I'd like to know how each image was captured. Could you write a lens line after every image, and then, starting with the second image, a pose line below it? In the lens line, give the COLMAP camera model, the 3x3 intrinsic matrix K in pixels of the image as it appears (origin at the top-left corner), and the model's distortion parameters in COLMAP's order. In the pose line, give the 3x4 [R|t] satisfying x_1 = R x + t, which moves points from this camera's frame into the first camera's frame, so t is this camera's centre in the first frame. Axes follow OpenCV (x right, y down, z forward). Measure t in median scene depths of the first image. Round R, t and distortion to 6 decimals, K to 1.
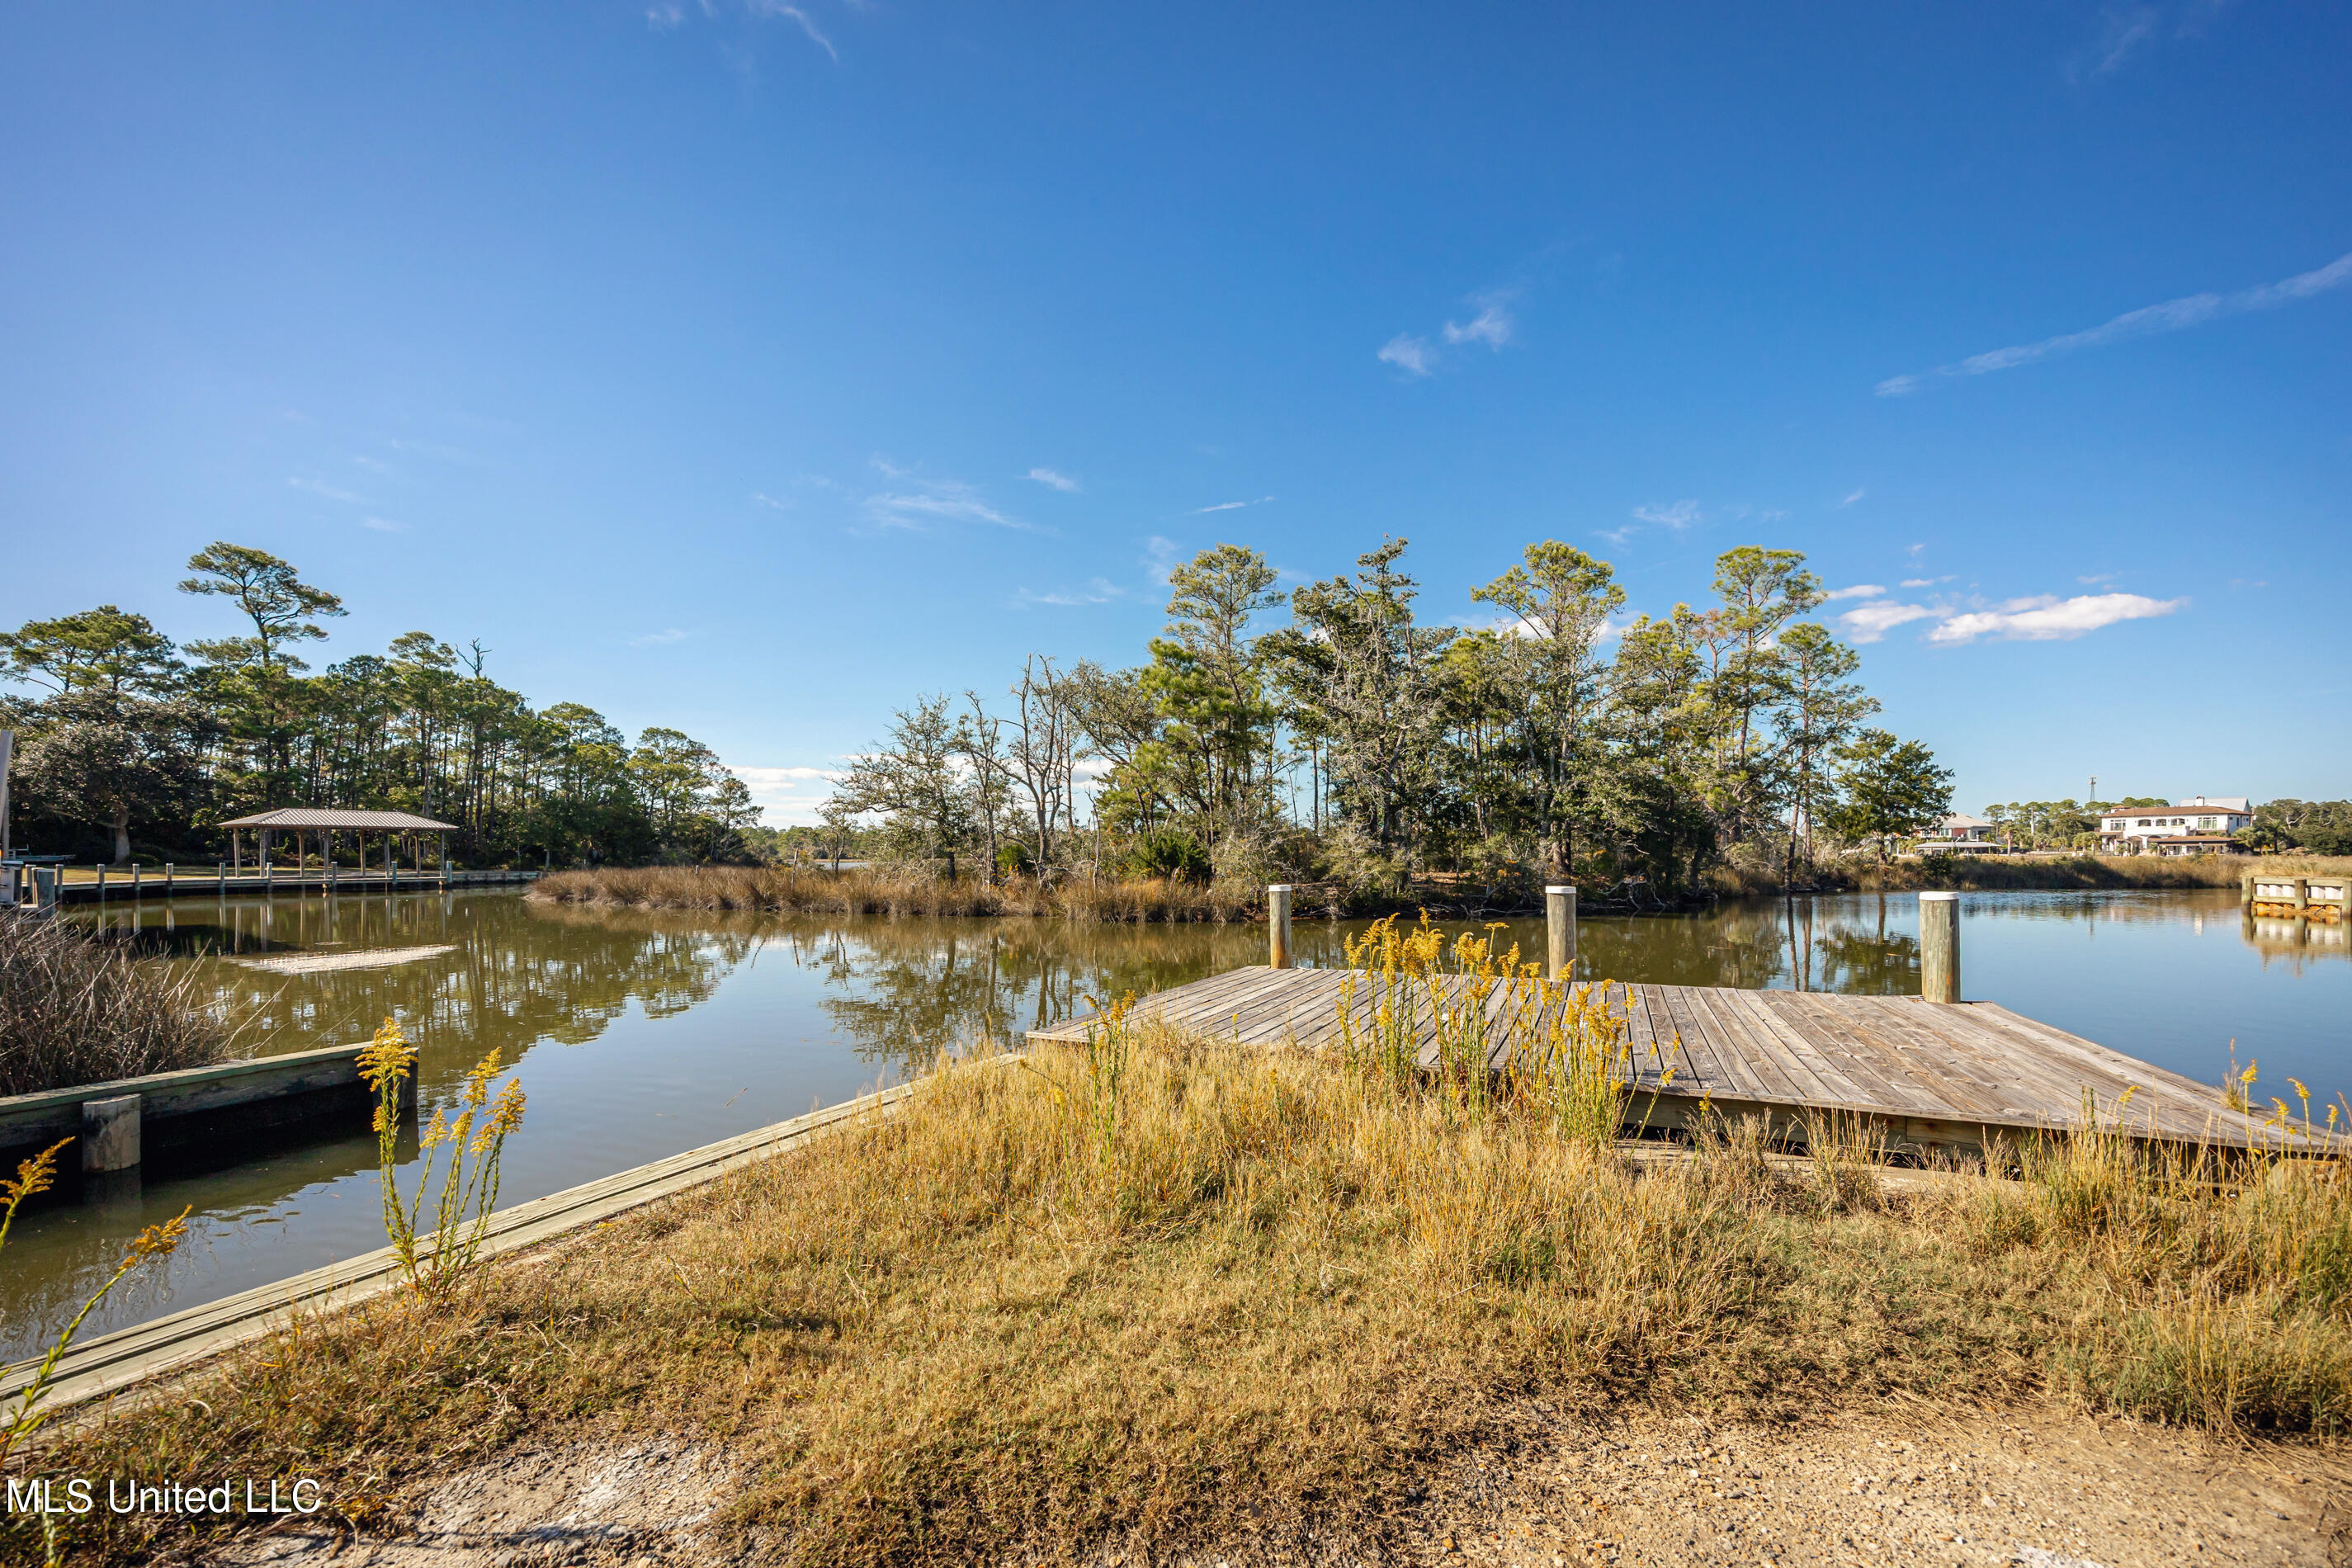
lens RADIAL K [[915.7, 0, 1176.1], [0, 915.7, 847.0], [0, 0, 1]] dist [0.000203, -0.000132]
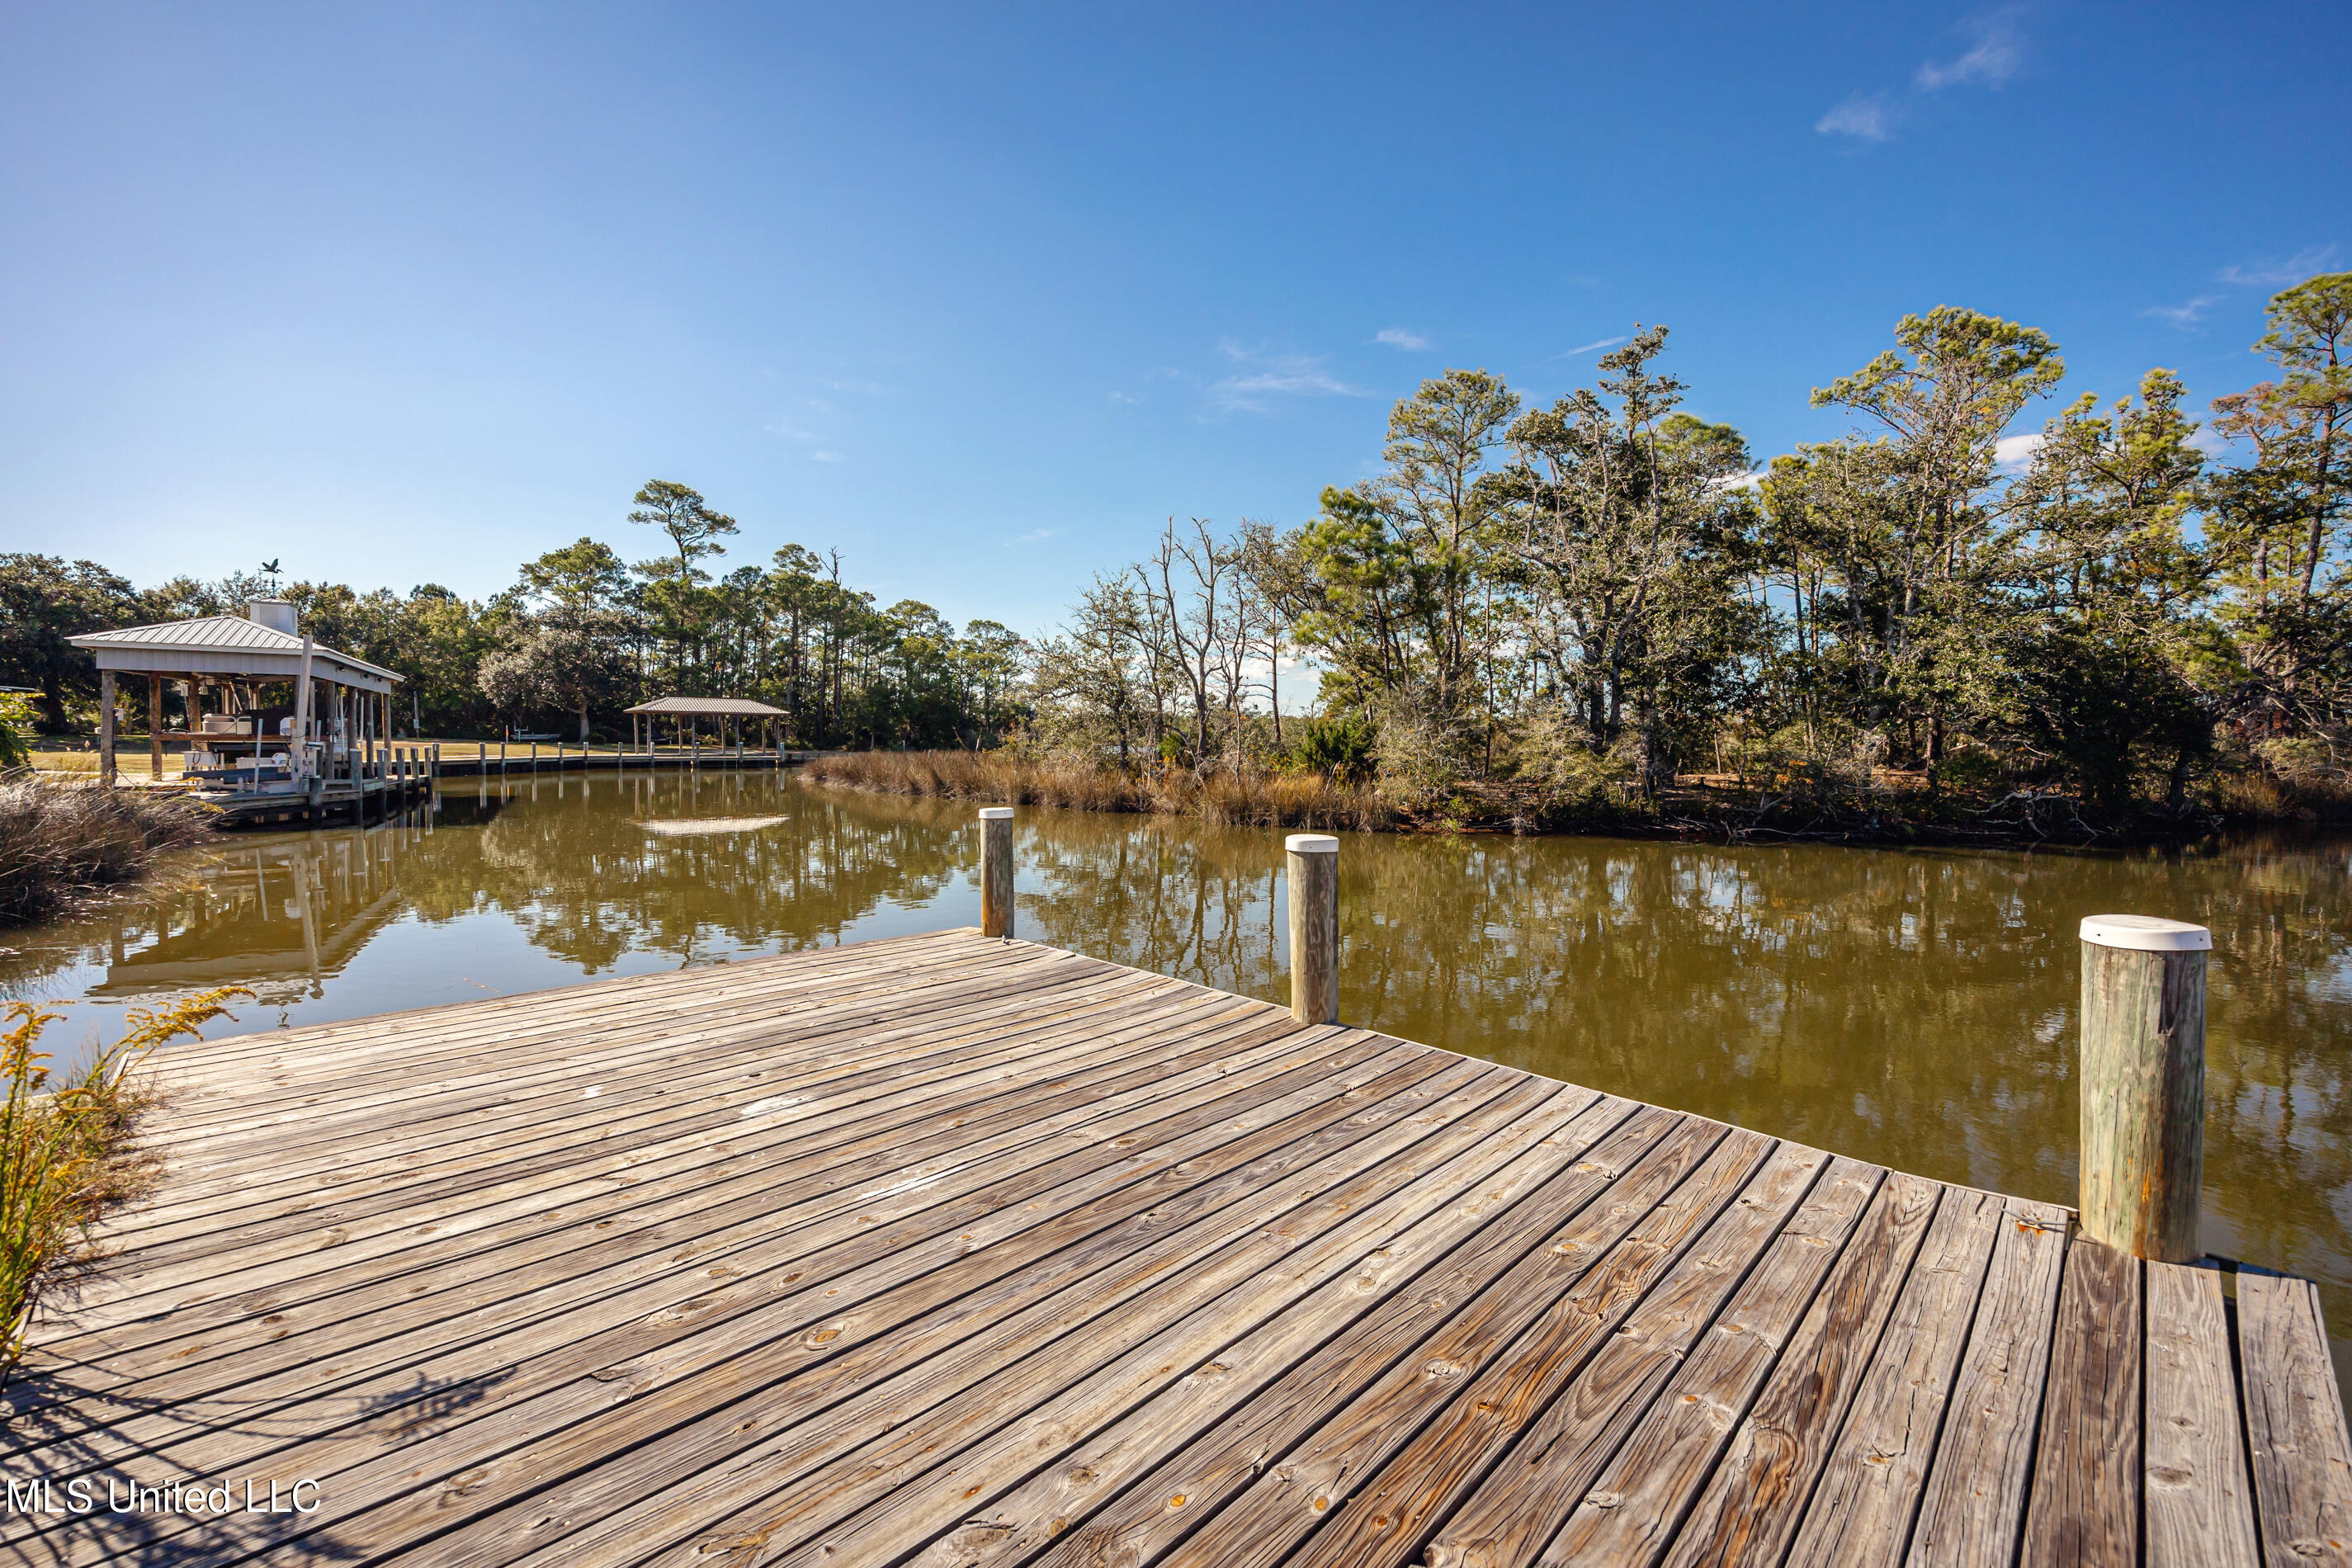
lens RADIAL K [[951.9, 0, 1164.5], [0, 951.9, 767.4], [0, 0, 1]] dist [-0.004942, -0.000296]
pose [[0.934344, 0.020961, -0.355756, 0.105646], [-0.008156, 0.999265, 0.037454, -0.002570], [0.356280, -0.032094, 0.933828, 0.086109]]
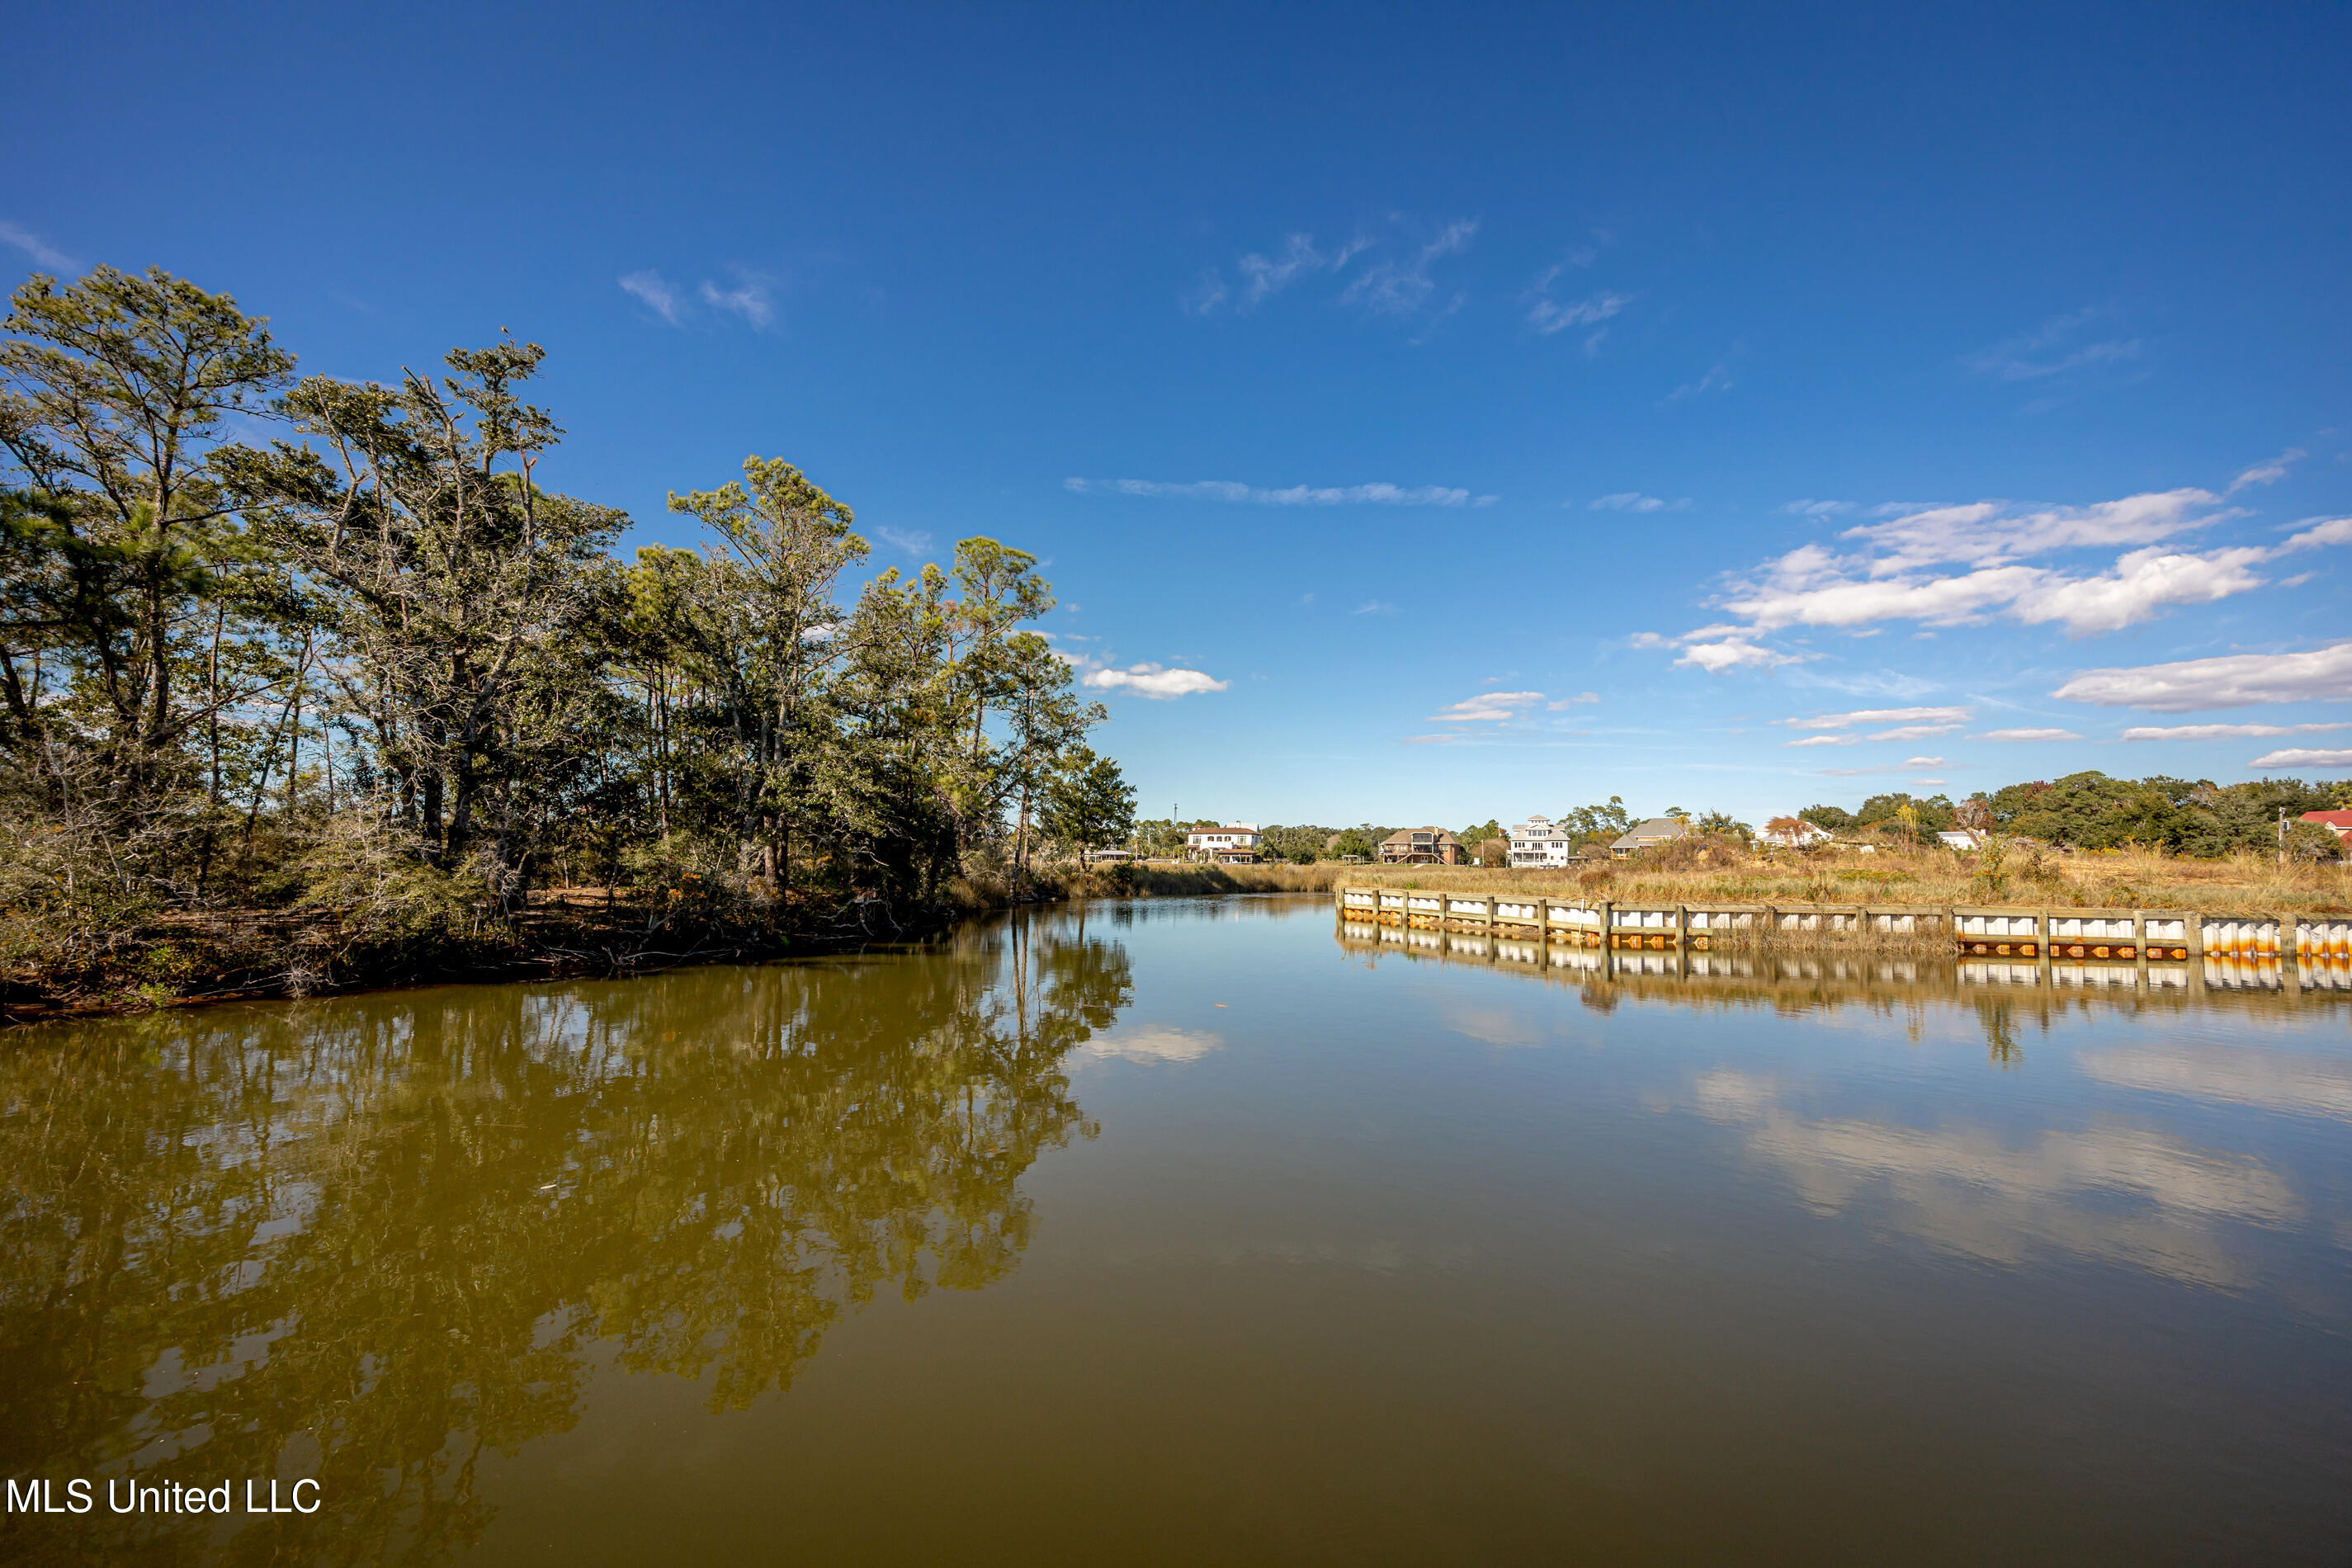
lens RADIAL K [[927.3, 0, 1162.9], [0, 927.3, 804.3], [0, 0, 1]] dist [-0.002836, -0.000153]
pose [[0.706007, 0.052922, 0.706225, 0.085143], [-0.020846, 0.998325, -0.053971, -0.003737], [-0.707898, 0.023383, 0.705928, 0.189998]]
